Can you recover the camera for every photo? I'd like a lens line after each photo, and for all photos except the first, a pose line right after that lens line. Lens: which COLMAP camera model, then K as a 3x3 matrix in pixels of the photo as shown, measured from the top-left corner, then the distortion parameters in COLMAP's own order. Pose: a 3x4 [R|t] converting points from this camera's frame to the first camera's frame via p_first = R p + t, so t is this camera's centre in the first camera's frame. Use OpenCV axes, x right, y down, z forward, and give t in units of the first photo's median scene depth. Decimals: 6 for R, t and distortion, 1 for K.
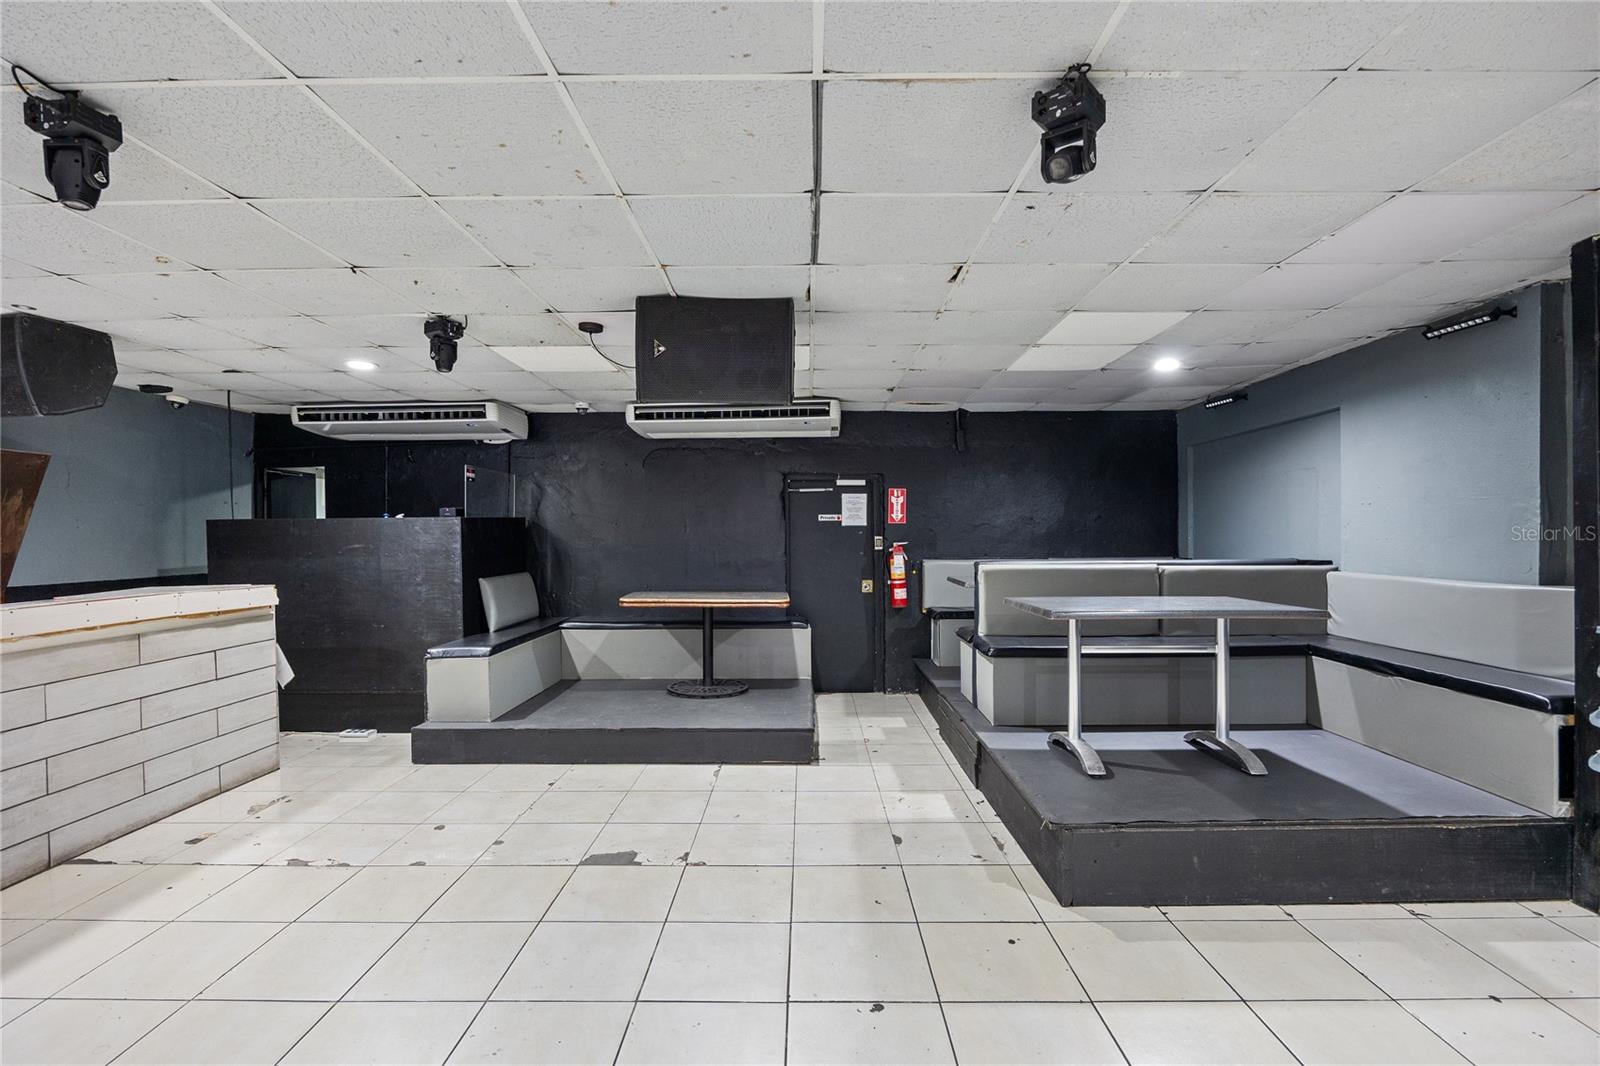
lens RADIAL K [[737.2, 0, 791.2], [0, 737.2, 537.5], [0, 0, 1]] dist [-0.004738, -0.001179]
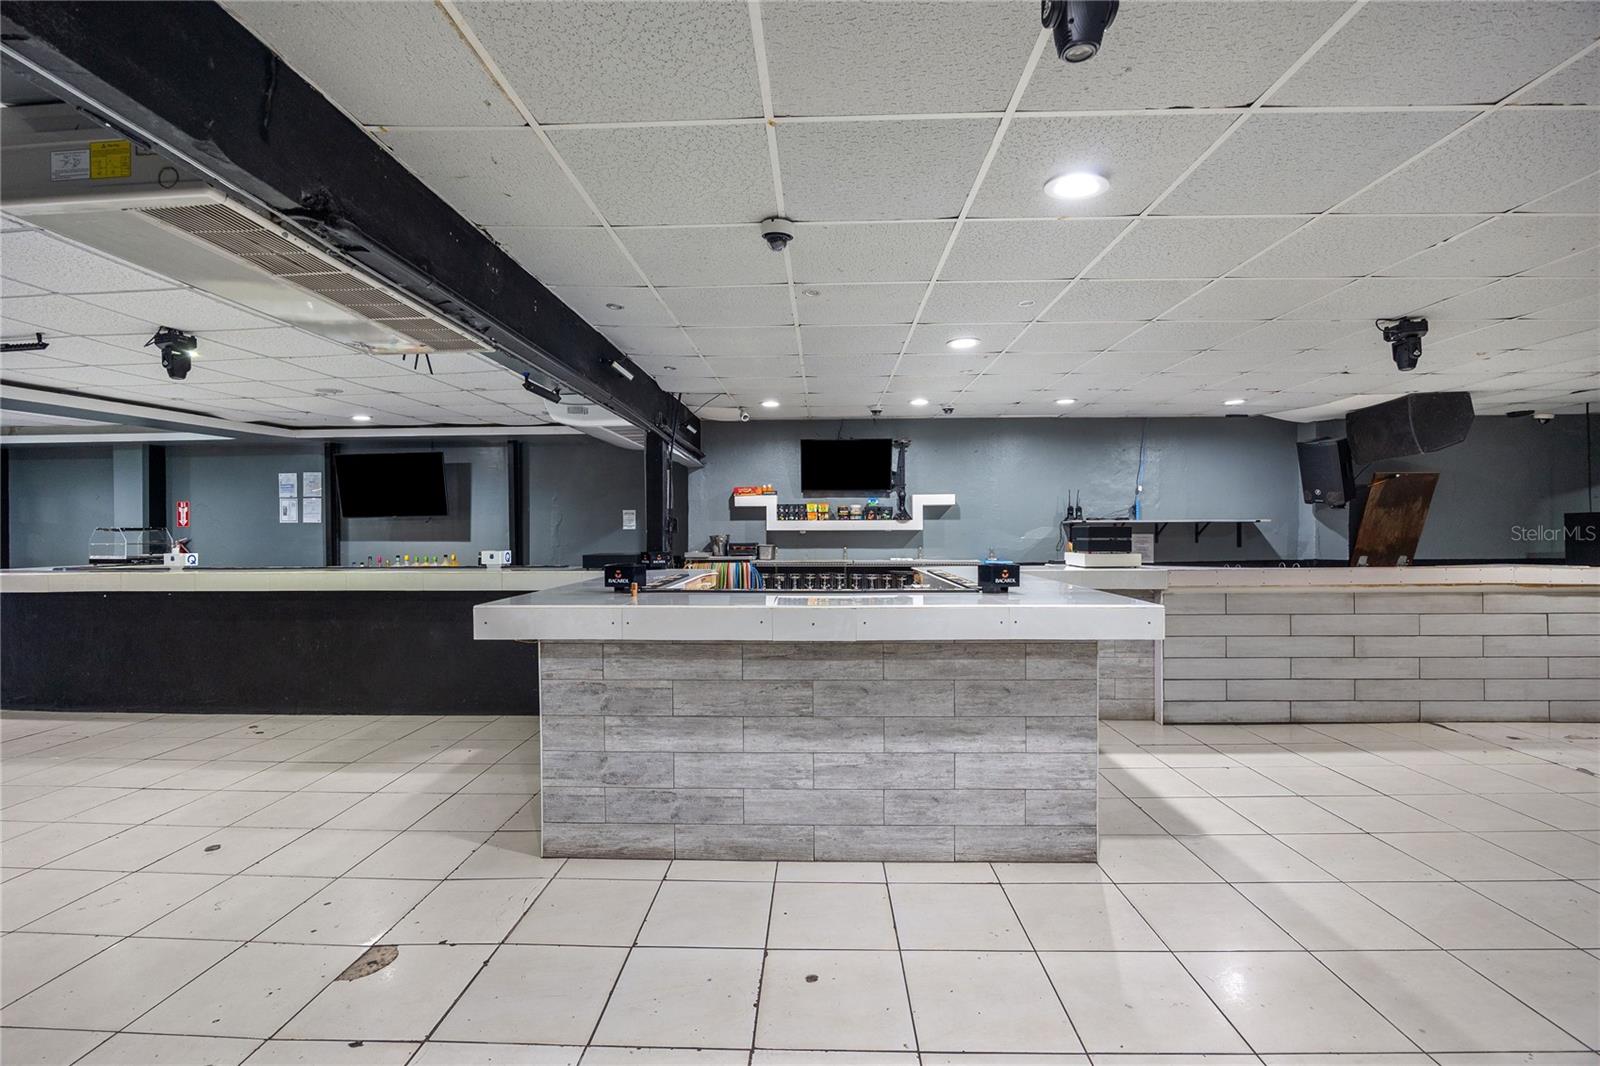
lens RADIAL K [[690.9, 0, 800.0], [0, 690.9, 533.0], [0, 0, 1]] dist [-0.004051, -0.000406]
pose [[-0.015166, 0.007633, -0.999856, 0.540834], [0.000160, 0.999971, 0.007632, -0.000244], [0.999885, -0.000045, -0.015166, -0.373143]]
